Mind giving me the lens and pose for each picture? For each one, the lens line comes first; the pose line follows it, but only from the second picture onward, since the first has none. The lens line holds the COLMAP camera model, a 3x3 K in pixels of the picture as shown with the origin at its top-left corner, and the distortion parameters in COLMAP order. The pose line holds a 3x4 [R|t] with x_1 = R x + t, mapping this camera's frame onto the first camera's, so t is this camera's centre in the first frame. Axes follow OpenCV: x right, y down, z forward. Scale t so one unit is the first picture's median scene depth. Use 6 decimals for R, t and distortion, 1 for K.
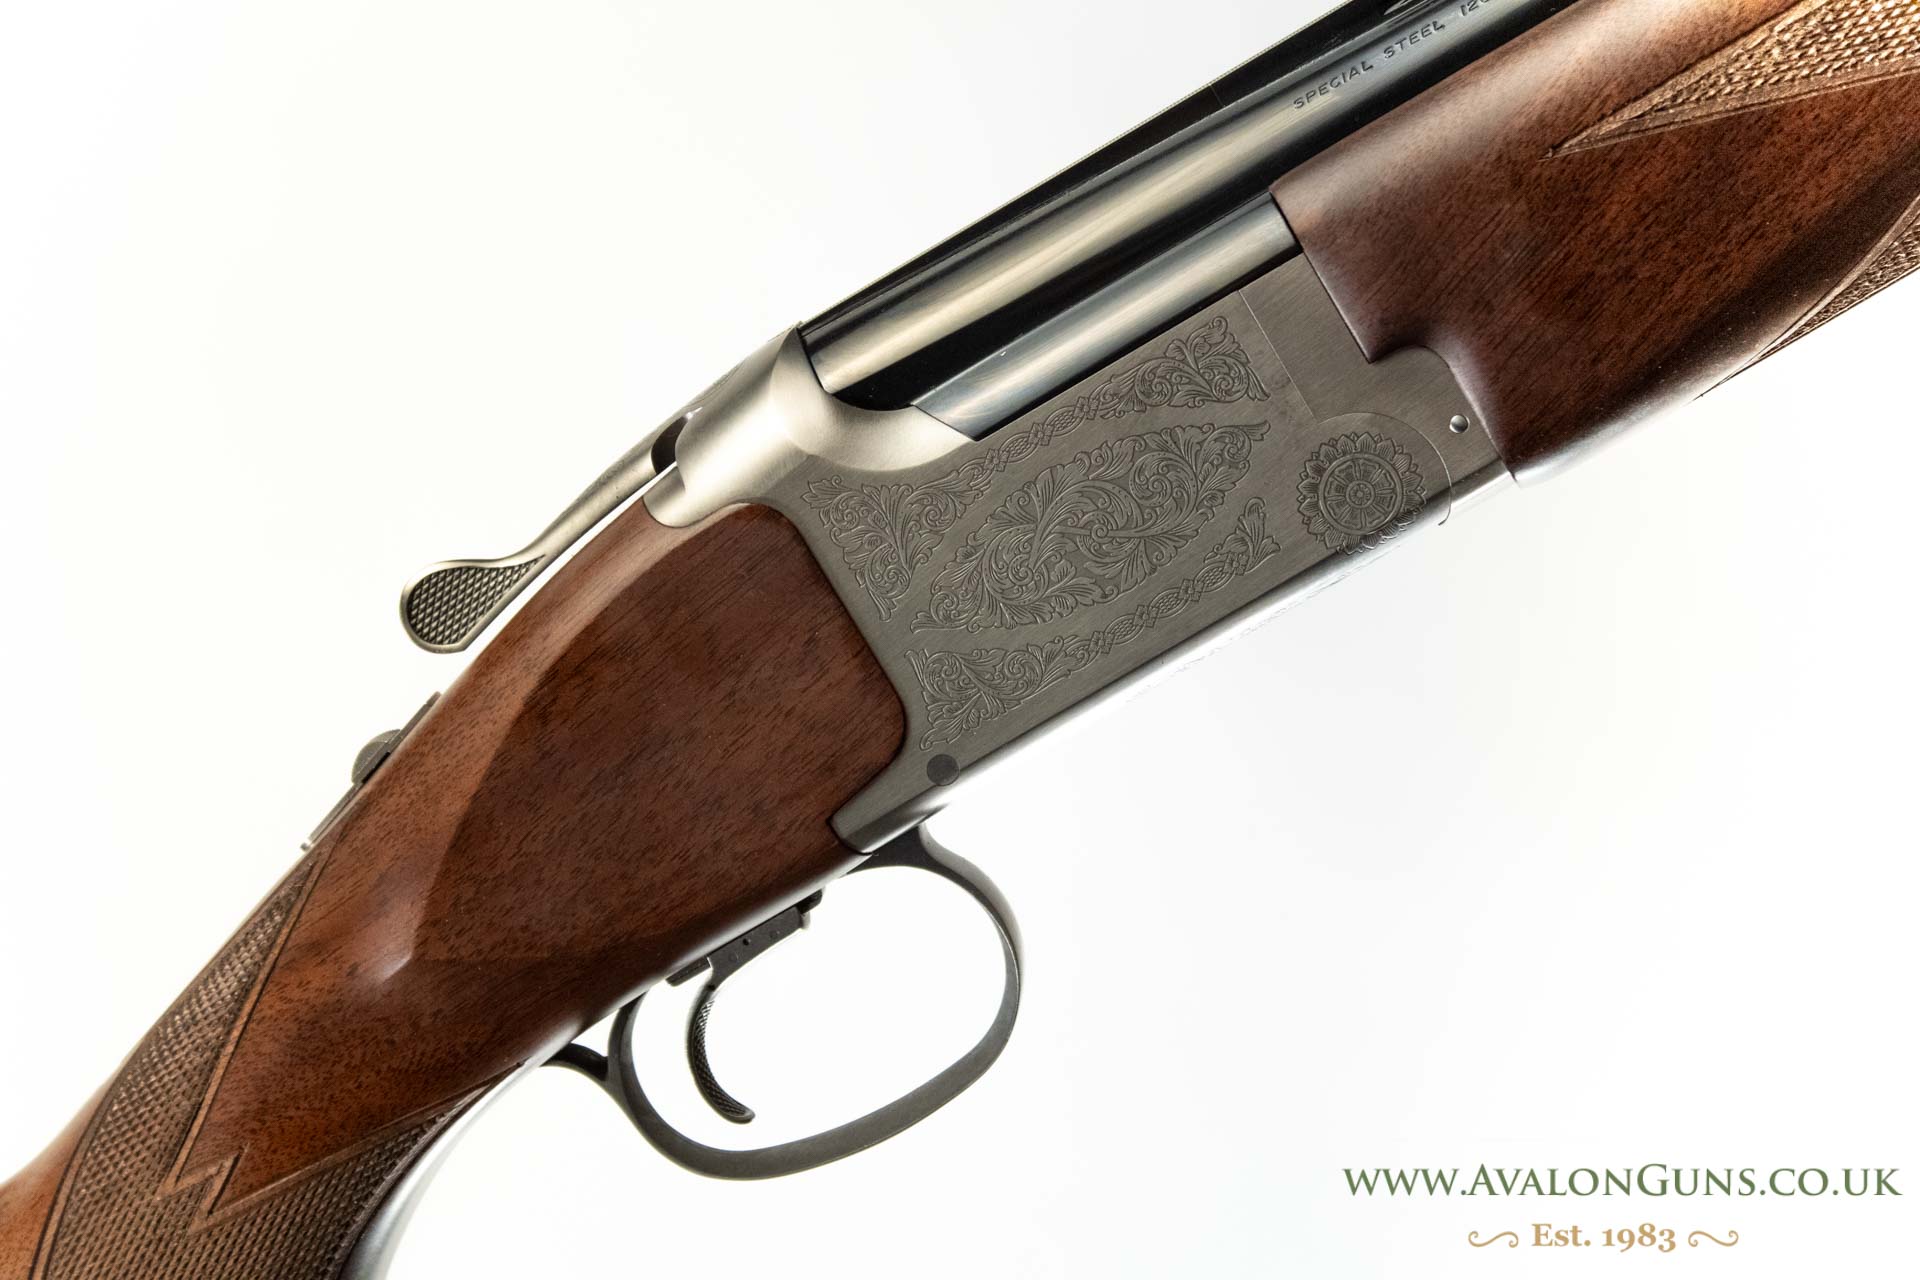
lens RADIAL K [[4895.3, 0, 960.5], [0, 4895.3, 640.6], [0, 0, 1]] dist [0.112721, 0.000000]
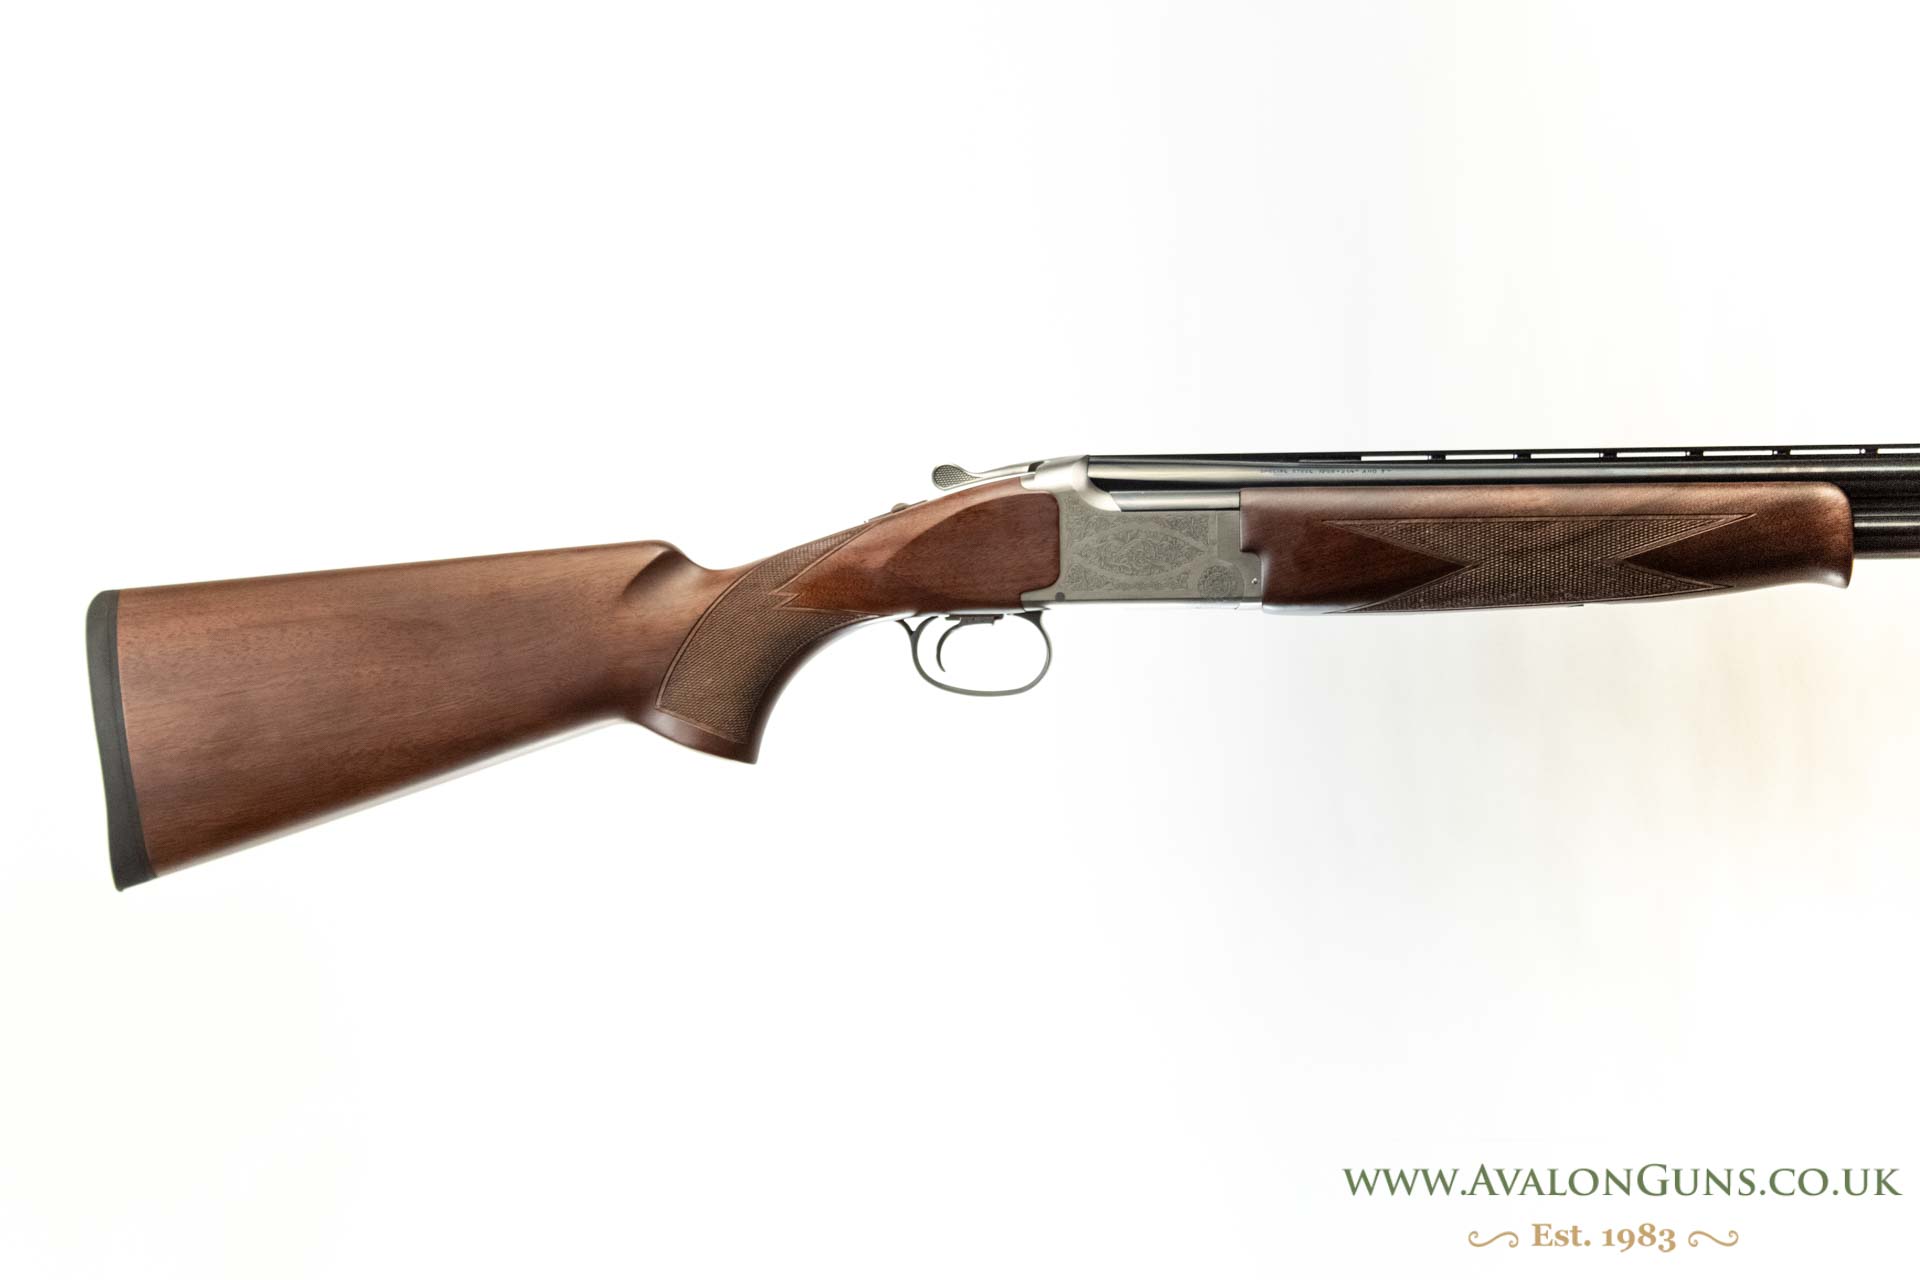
lens RADIAL K [[4352.7, 0, 959.7], [0, 4352.7, 638.4], [0, 0, 1]] dist [0.062457, 0.000000]
pose [[0.864829, 0.501838, -0.015112, -0.003848], [-0.501083, 0.860863, -0.088494, 0.331085], [-0.031401, 0.084104, 0.995962, -1.797874]]
